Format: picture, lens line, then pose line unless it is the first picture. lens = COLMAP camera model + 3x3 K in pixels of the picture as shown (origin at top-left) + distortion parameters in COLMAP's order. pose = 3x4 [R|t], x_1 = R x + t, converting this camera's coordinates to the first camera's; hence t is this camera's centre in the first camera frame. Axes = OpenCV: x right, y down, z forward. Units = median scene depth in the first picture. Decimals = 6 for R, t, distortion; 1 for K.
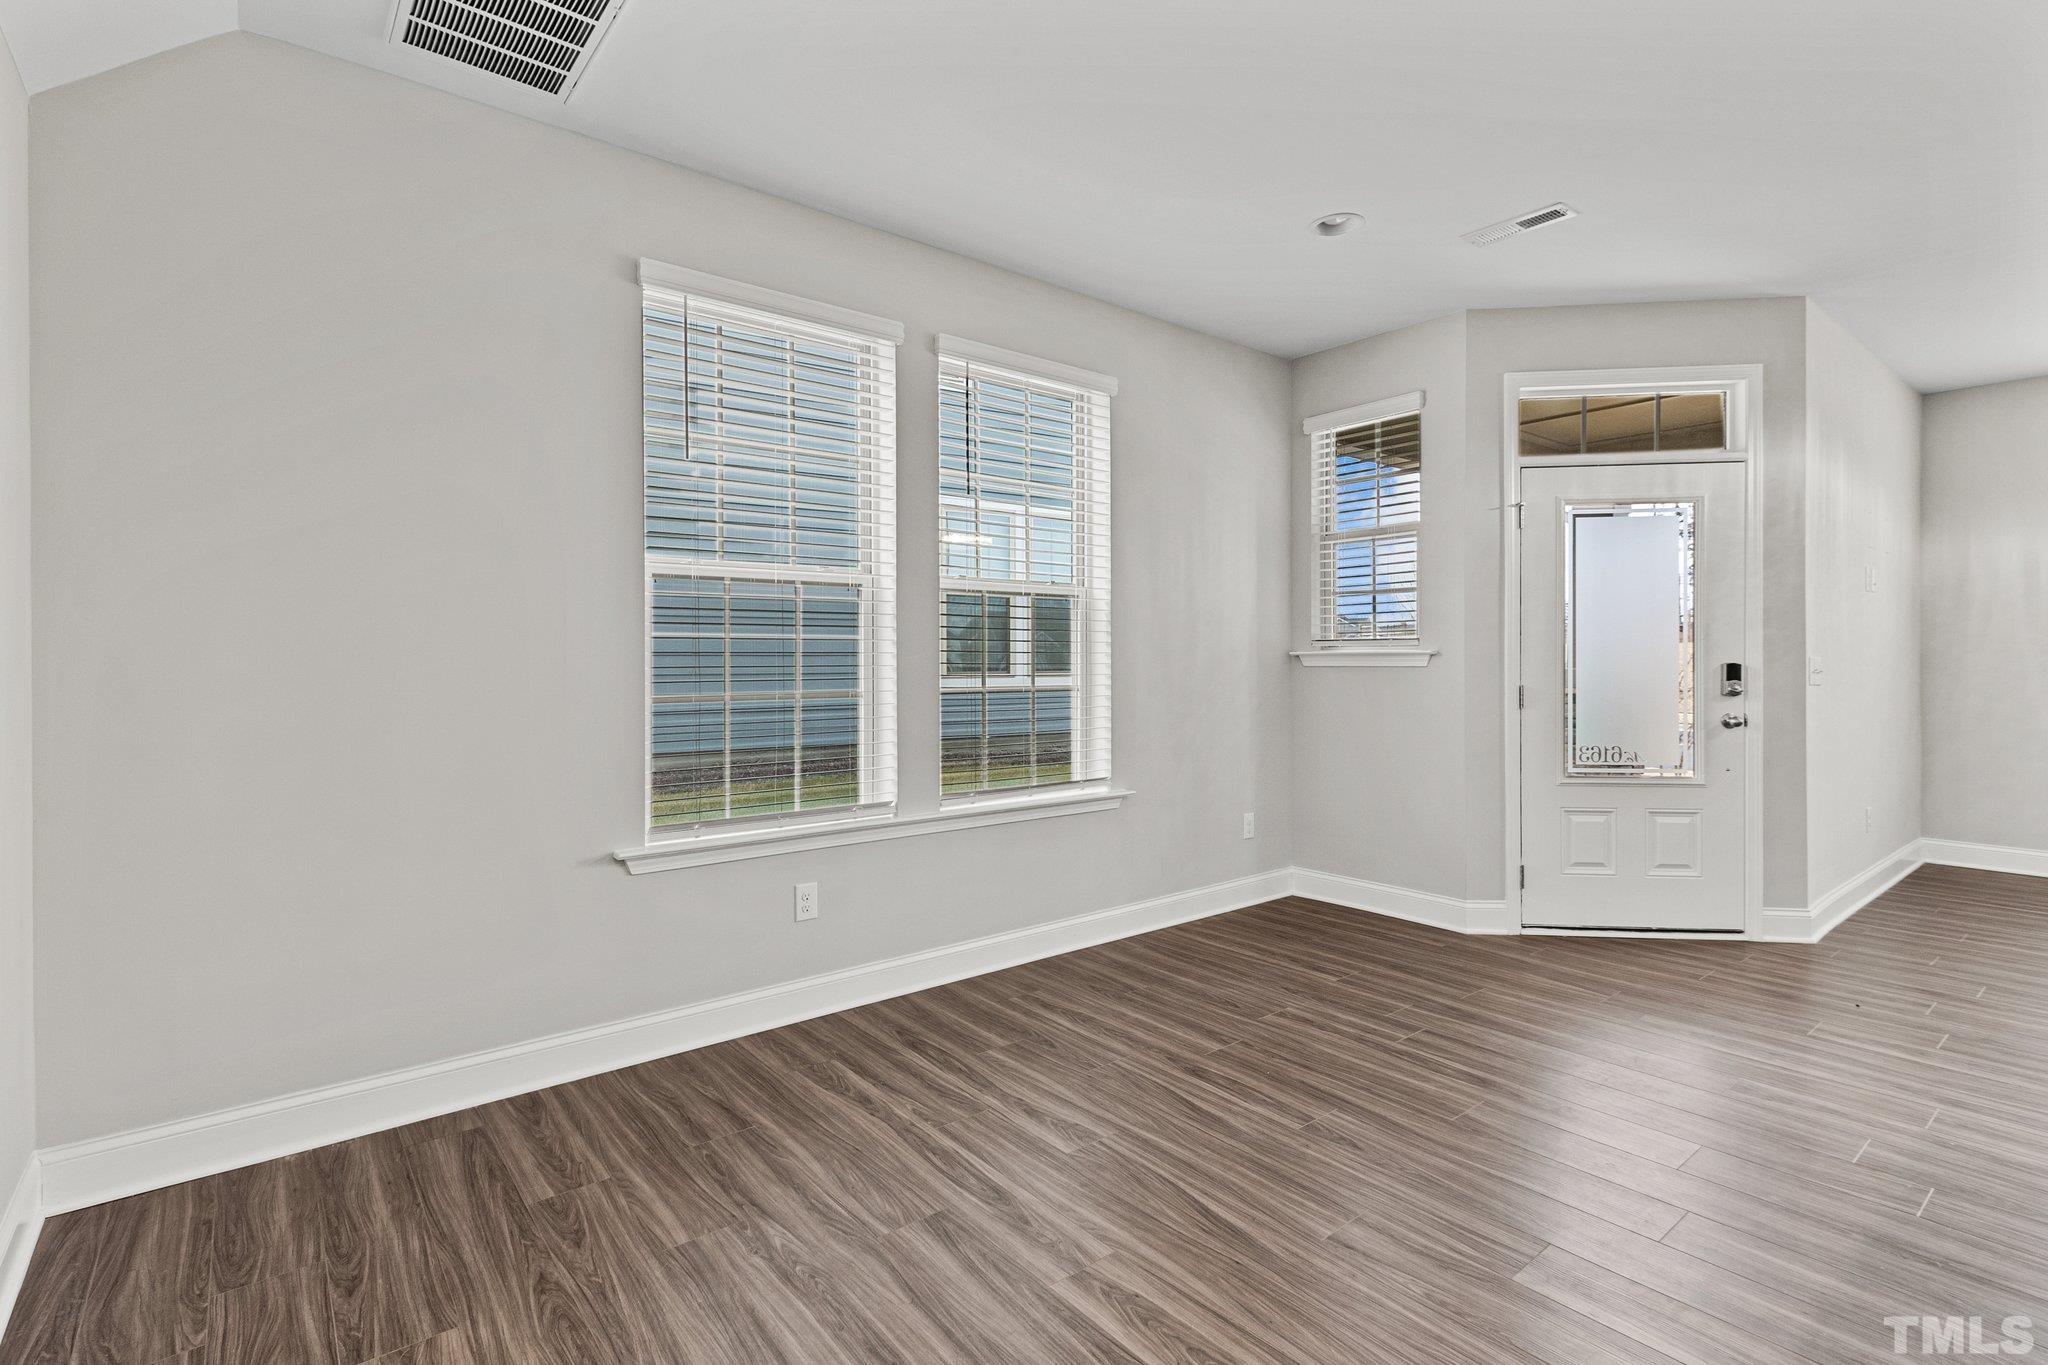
lens RADIAL K [[955.8, 0, 1021.1], [0, 955.8, 671.9], [0, 0, 1]] dist [0.021164, -0.010821]
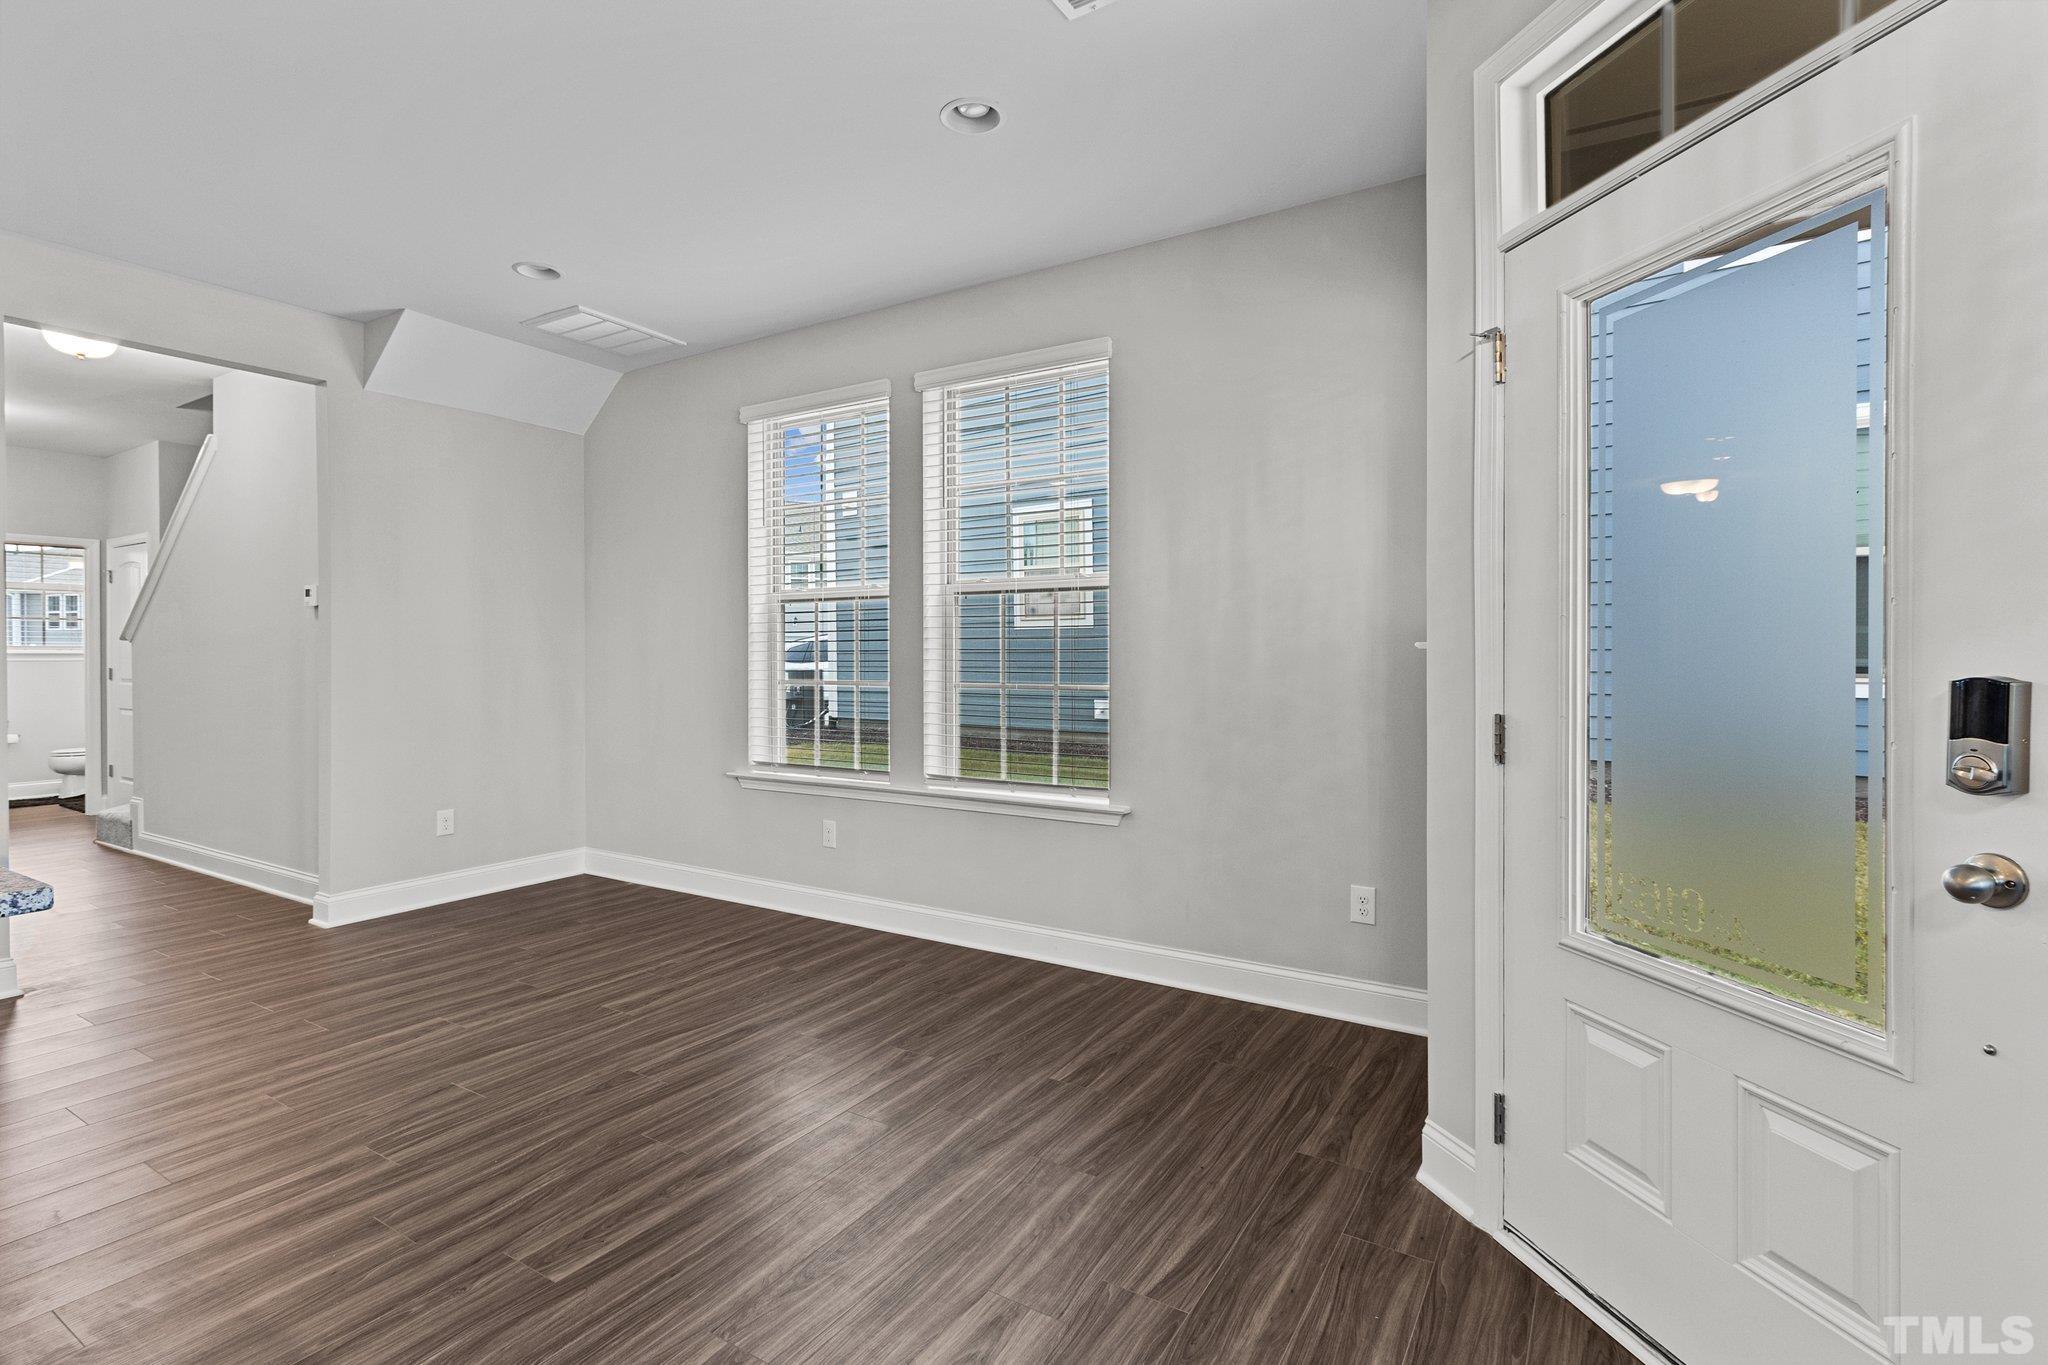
lens RADIAL K [[963.3, 0, 1016.0], [0, 963.3, 665.3], [0, 0, 1]] dist [0.010449, 0.000355]
pose [[0.328016, 0.014369, -0.944563, 0.992188], [-0.007534, 0.999892, 0.012594, -0.015496], [0.944642, 0.002985, 0.328089, 0.690568]]
